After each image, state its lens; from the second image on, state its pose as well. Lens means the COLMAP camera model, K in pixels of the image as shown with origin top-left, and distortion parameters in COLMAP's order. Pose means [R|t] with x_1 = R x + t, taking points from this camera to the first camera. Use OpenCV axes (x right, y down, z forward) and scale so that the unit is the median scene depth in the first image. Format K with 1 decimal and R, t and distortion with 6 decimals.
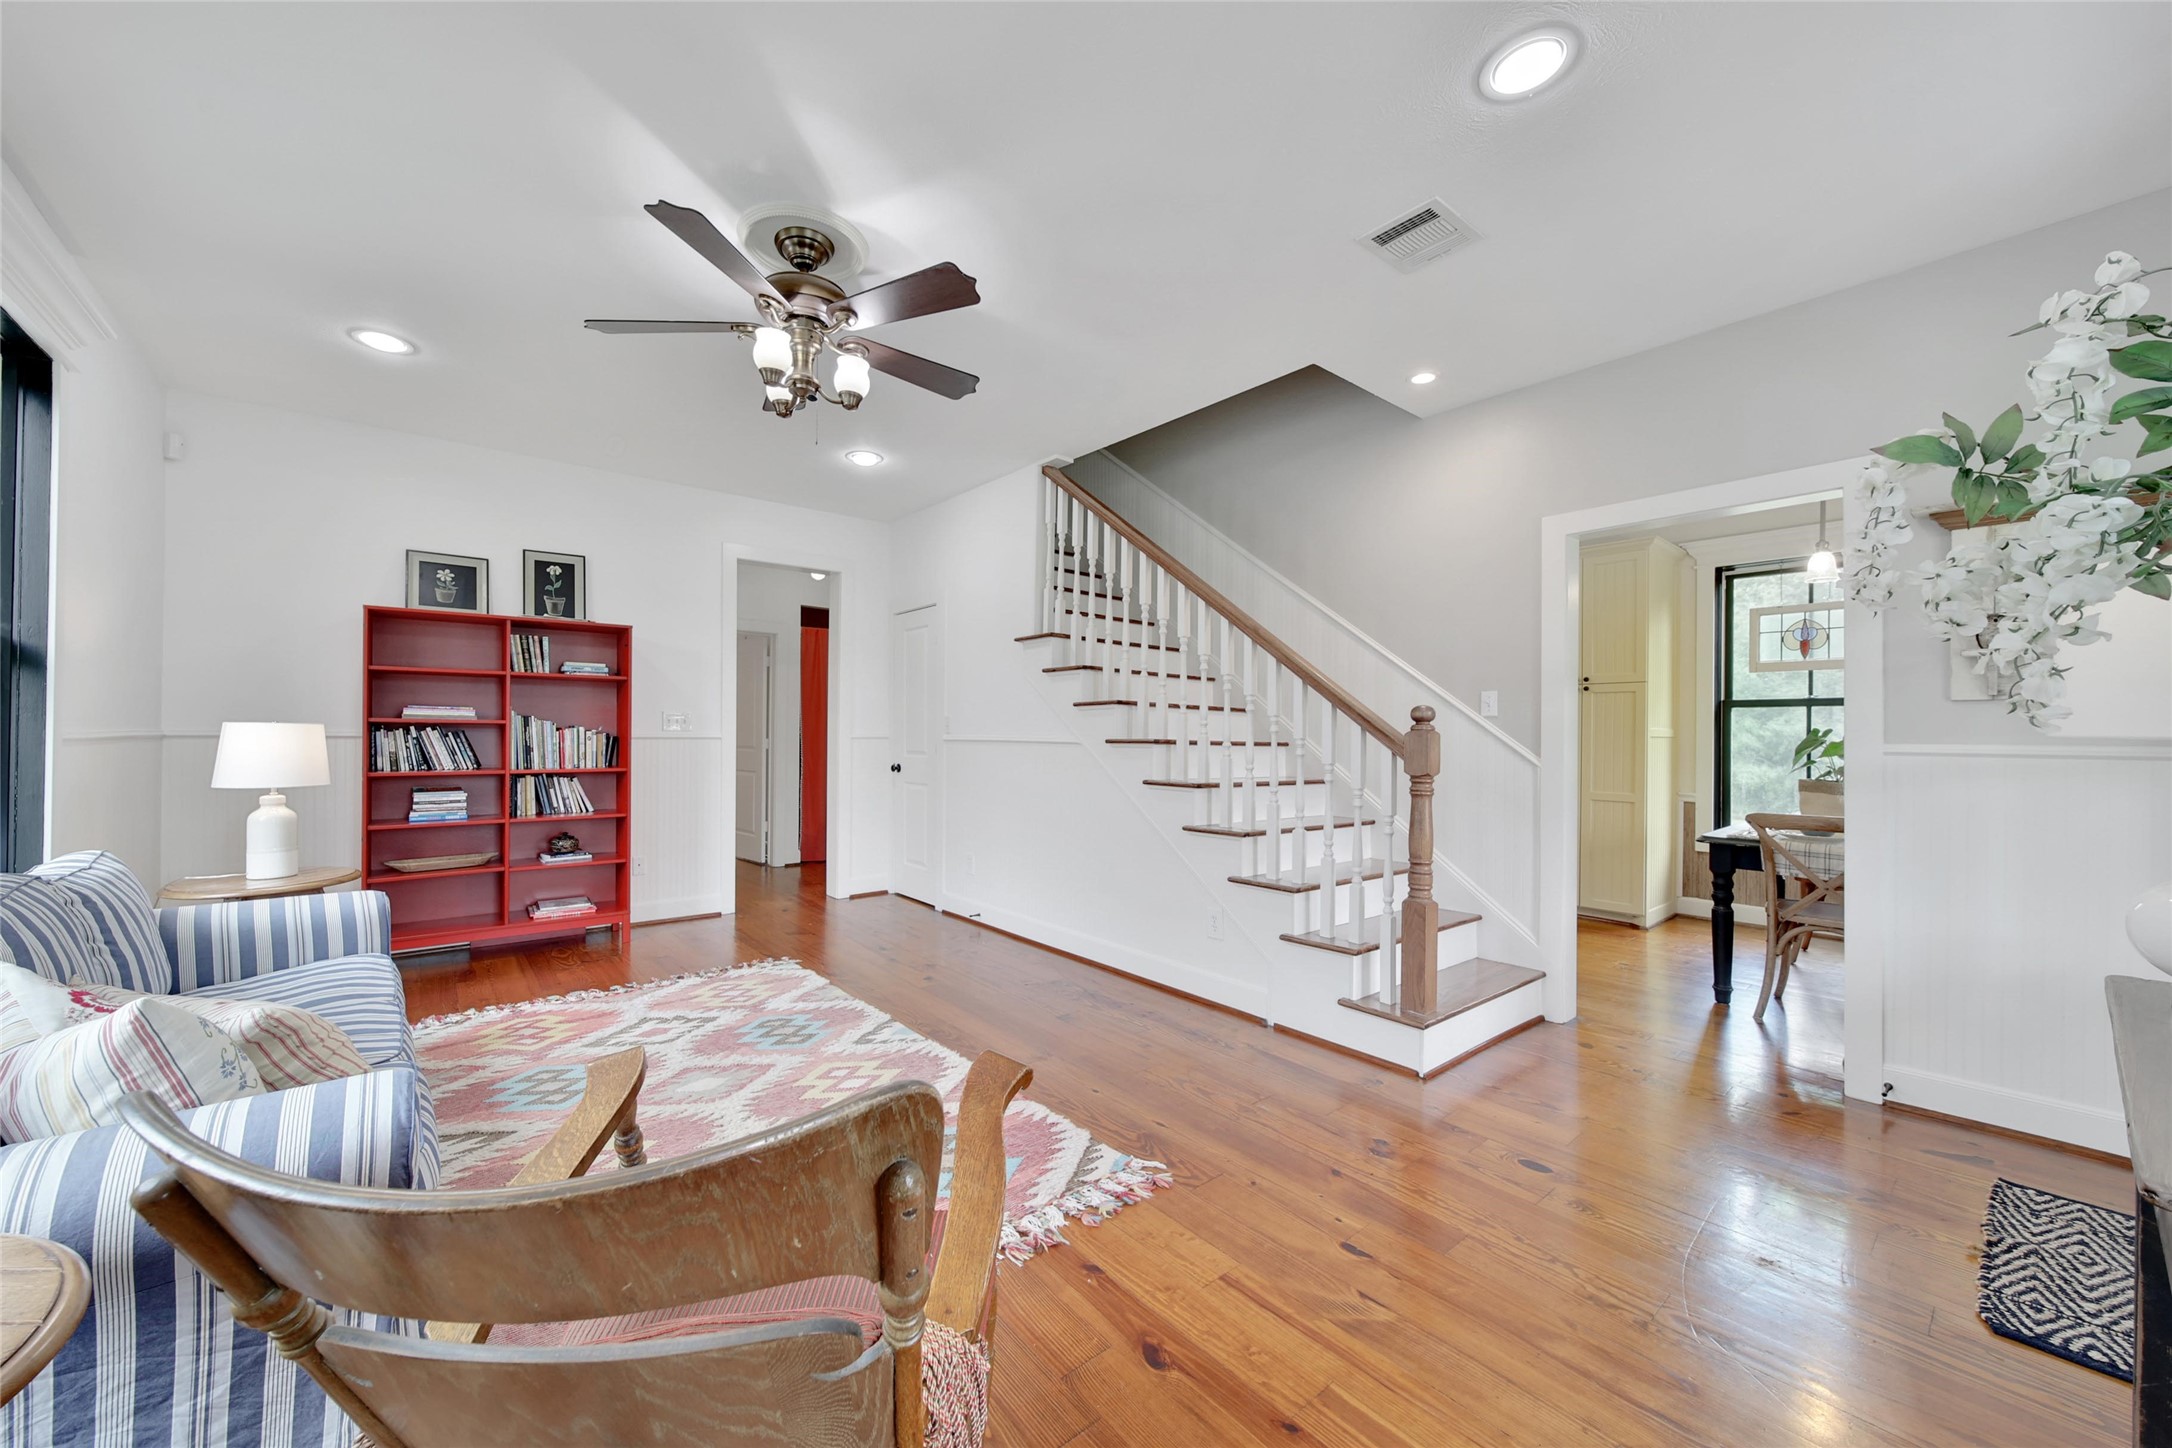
lens RADIAL K [[786.6, 0, 1086.0], [0, 786.6, 724.0], [0, 0, 1]] dist [-0.000073, 0.000045]
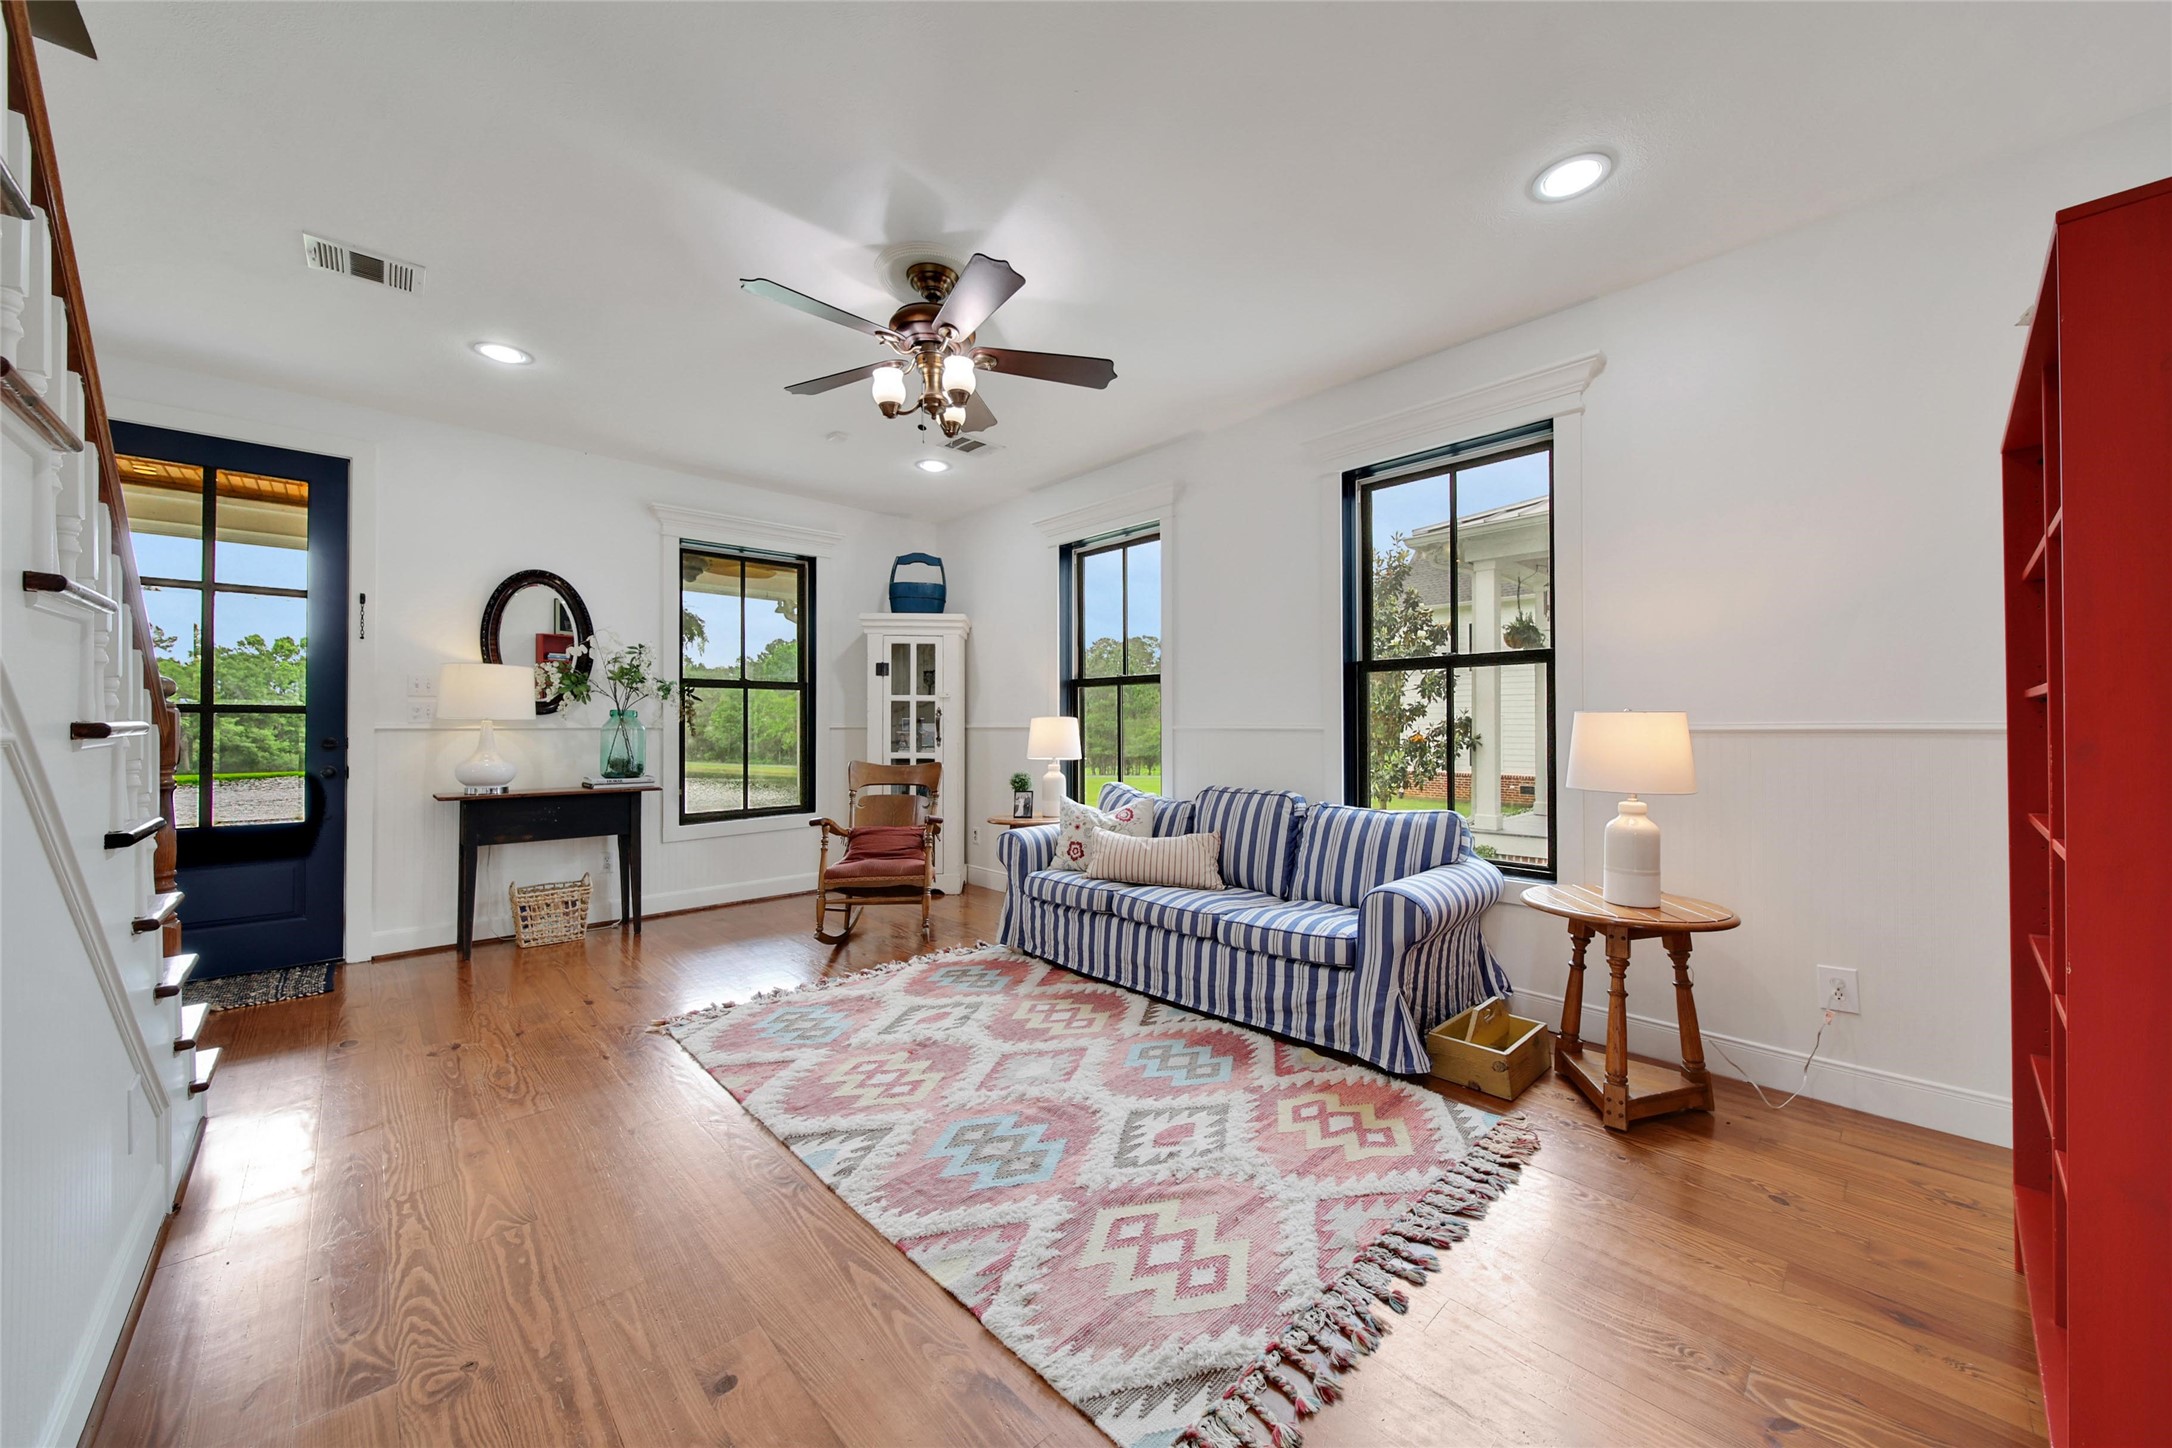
lens RADIAL K [[786.6, 0, 1086.0], [0, 786.6, 724.0], [0, 0, 1]] dist [-0.000073, 0.000045]
pose [[-0.999487, -0.012525, -0.029491, -0.448384], [-0.012276, 0.999888, -0.008618, 0.025946], [0.029596, -0.008252, -0.999528, 1.738562]]
